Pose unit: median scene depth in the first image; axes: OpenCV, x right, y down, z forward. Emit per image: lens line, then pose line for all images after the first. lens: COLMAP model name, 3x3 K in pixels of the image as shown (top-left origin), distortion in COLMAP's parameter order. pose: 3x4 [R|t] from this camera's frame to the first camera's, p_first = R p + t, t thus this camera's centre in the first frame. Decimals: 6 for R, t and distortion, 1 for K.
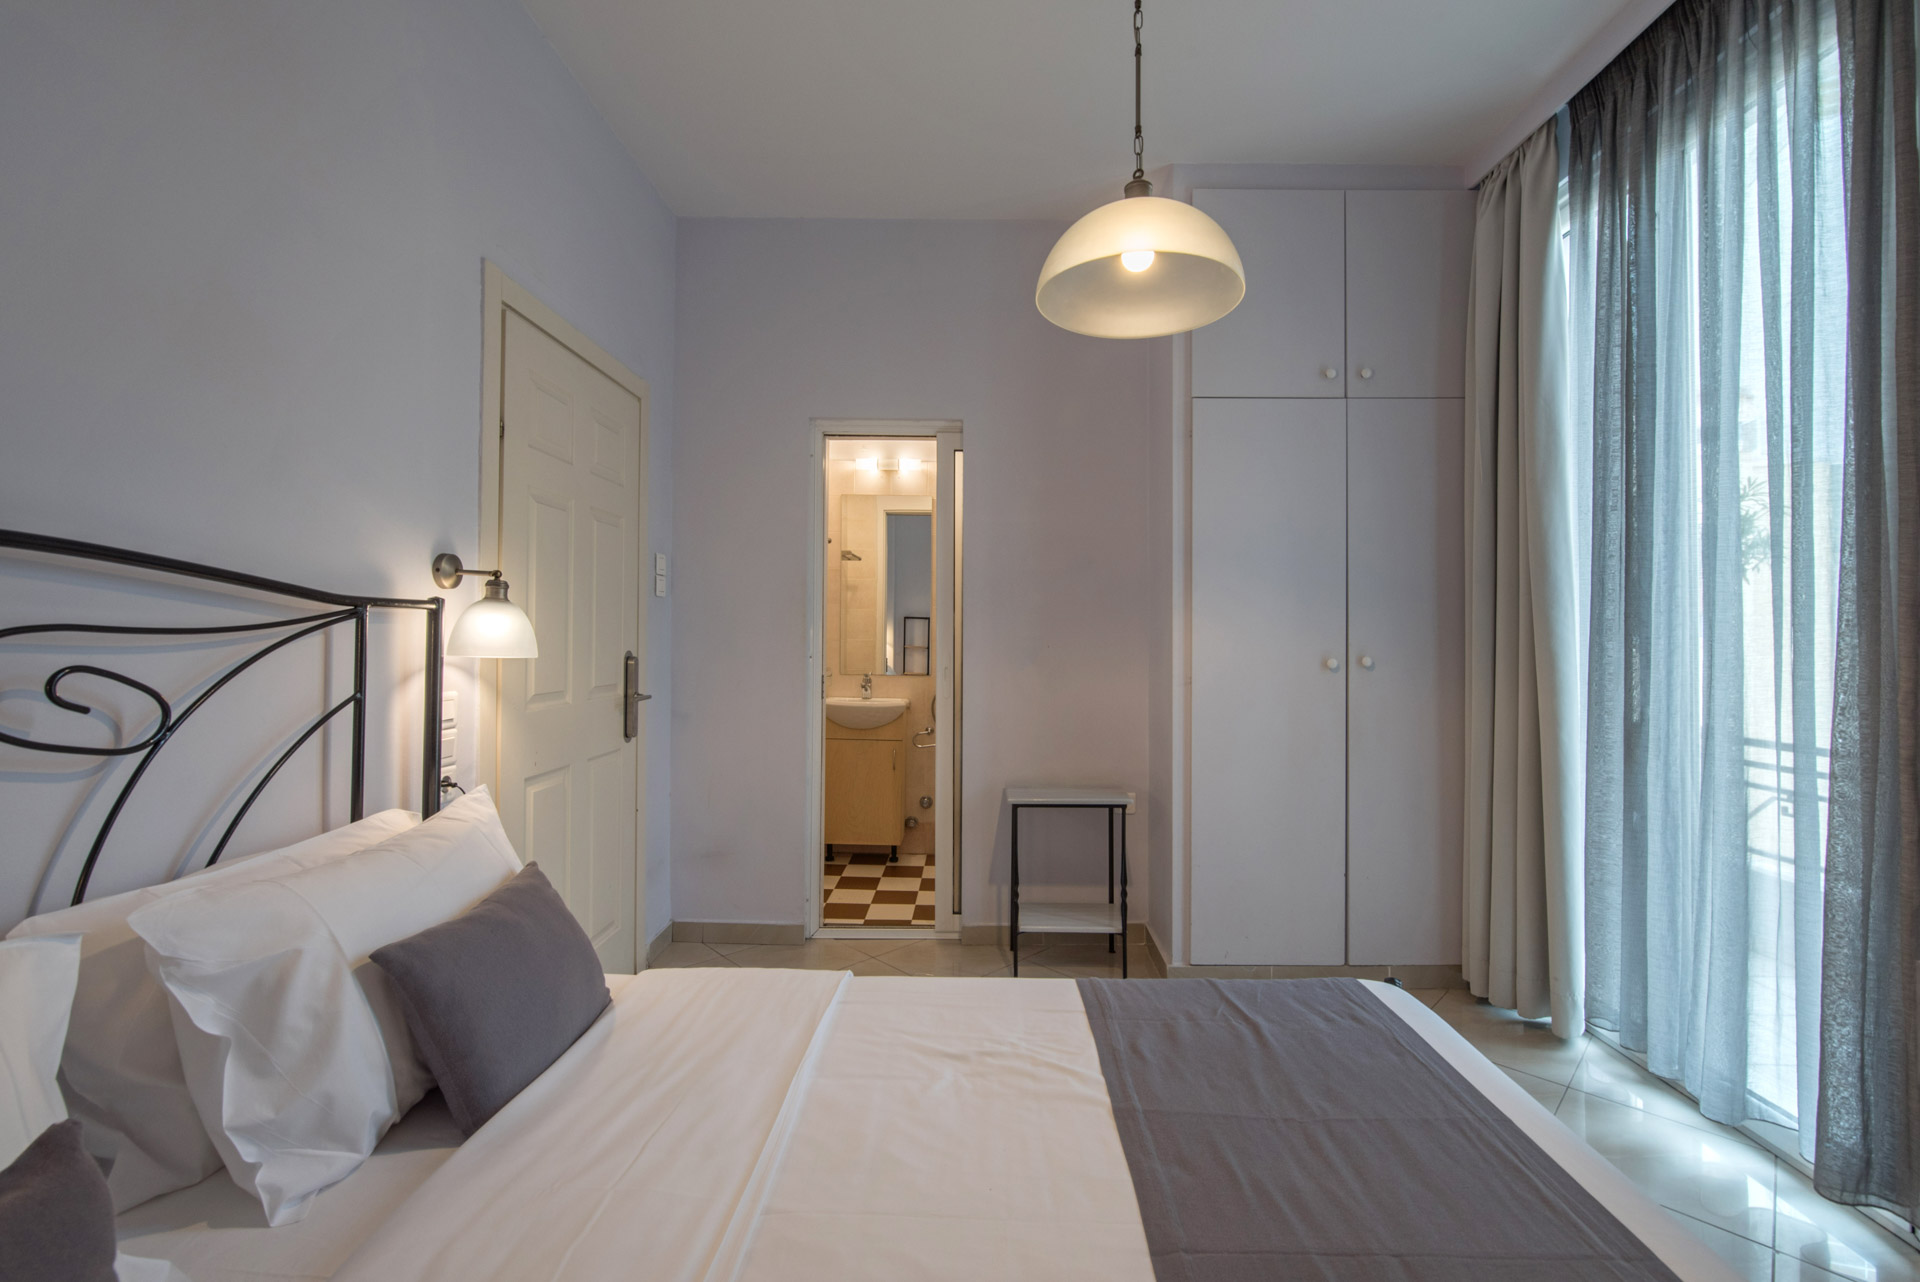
lens RADIAL K [[811.1, 0, 965.6], [0, 811.1, 631.9], [0, 0, 1]] dist [0.023247, 0.000497]
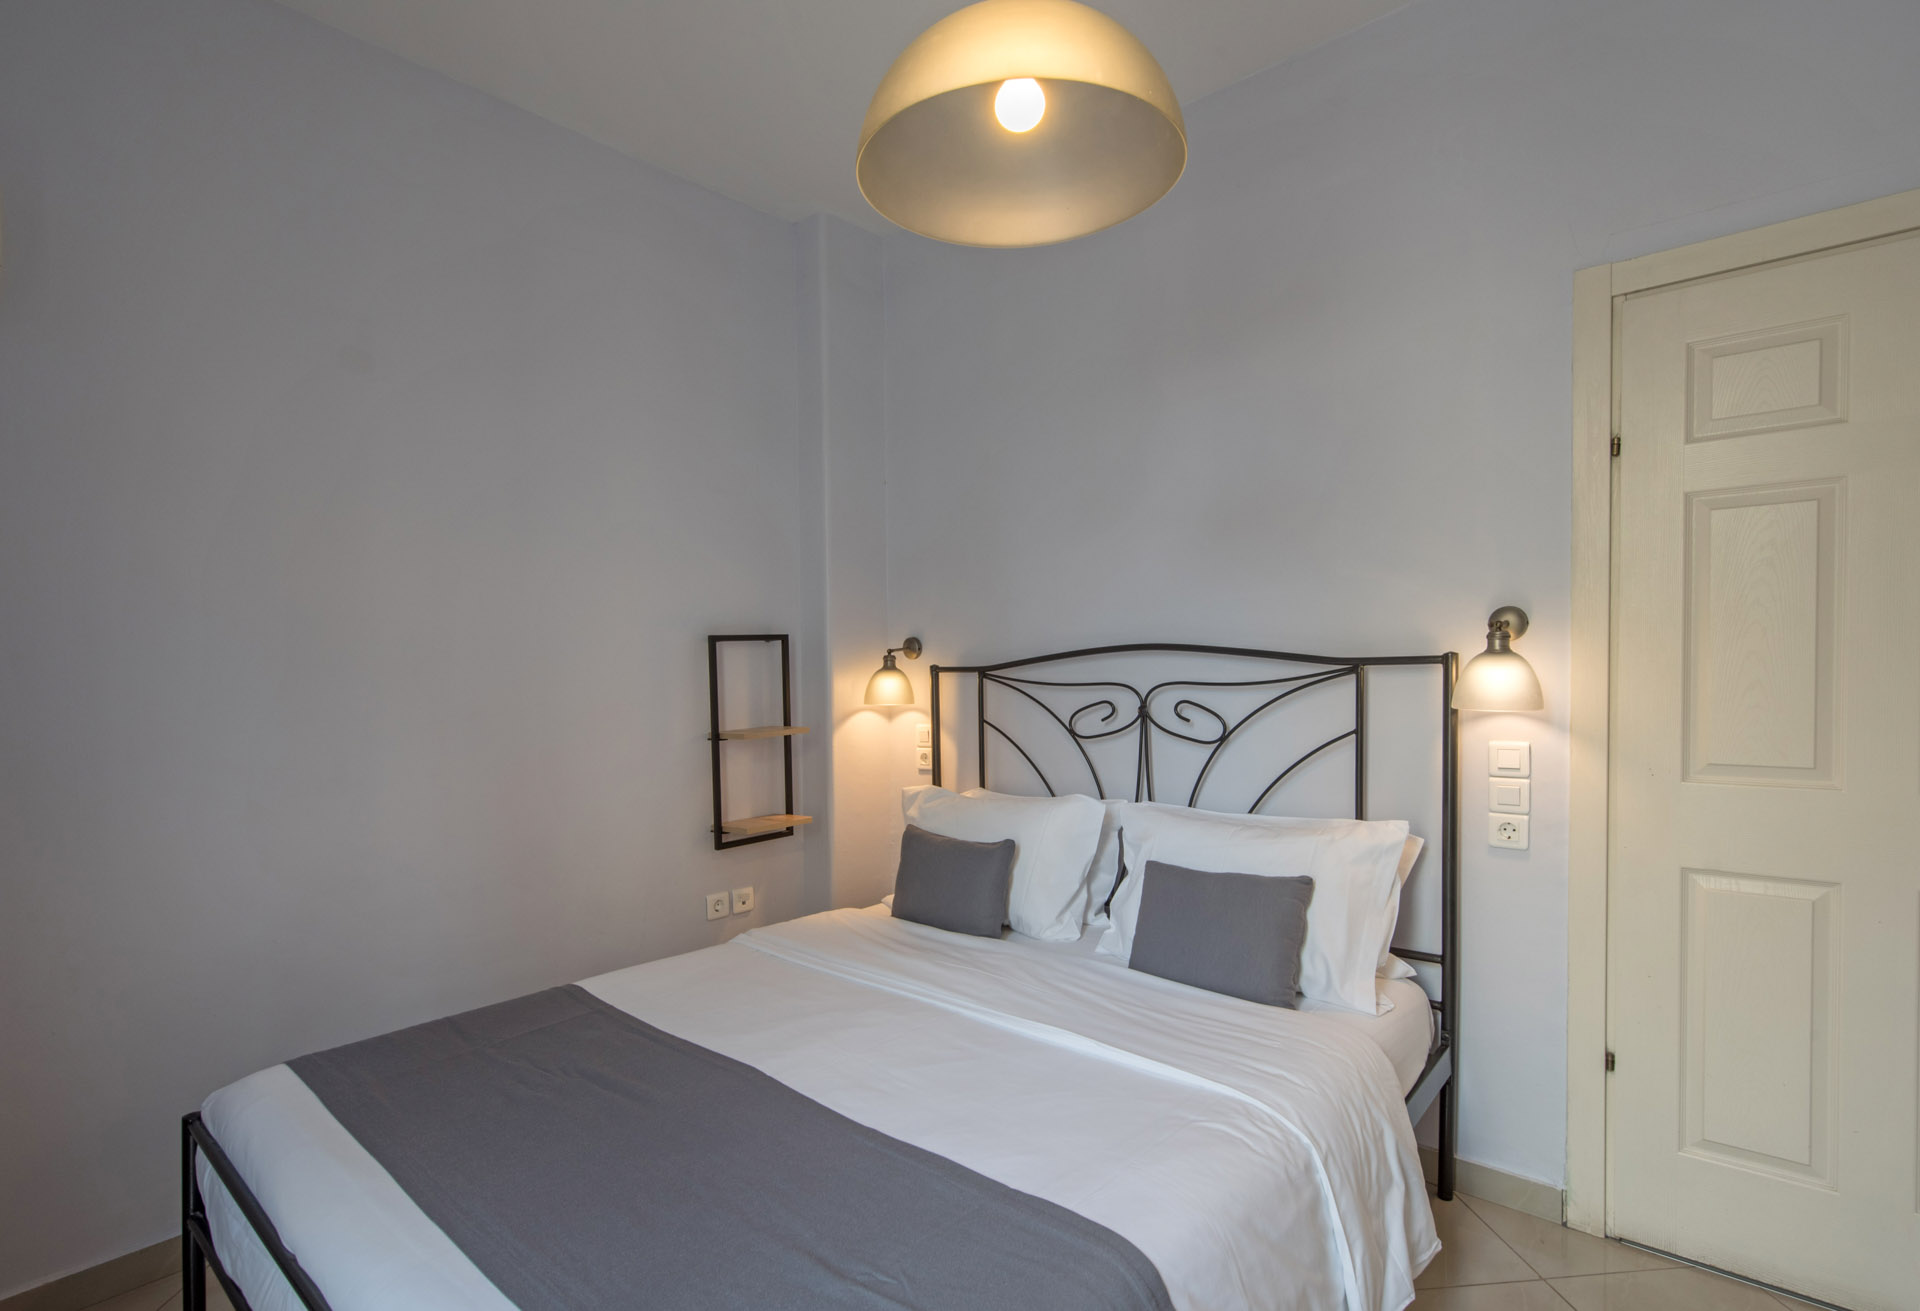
lens RADIAL K [[975.1, 0, 967.6], [0, 975.1, 664.3], [0, 0, 1]] dist [0.000871, 0.000106]
pose [[-0.648276, 0.012822, -0.761298, 1.211758], [0.025875, 0.999652, -0.005197, -0.053968], [0.760966, -0.023068, -0.648382, 2.021059]]
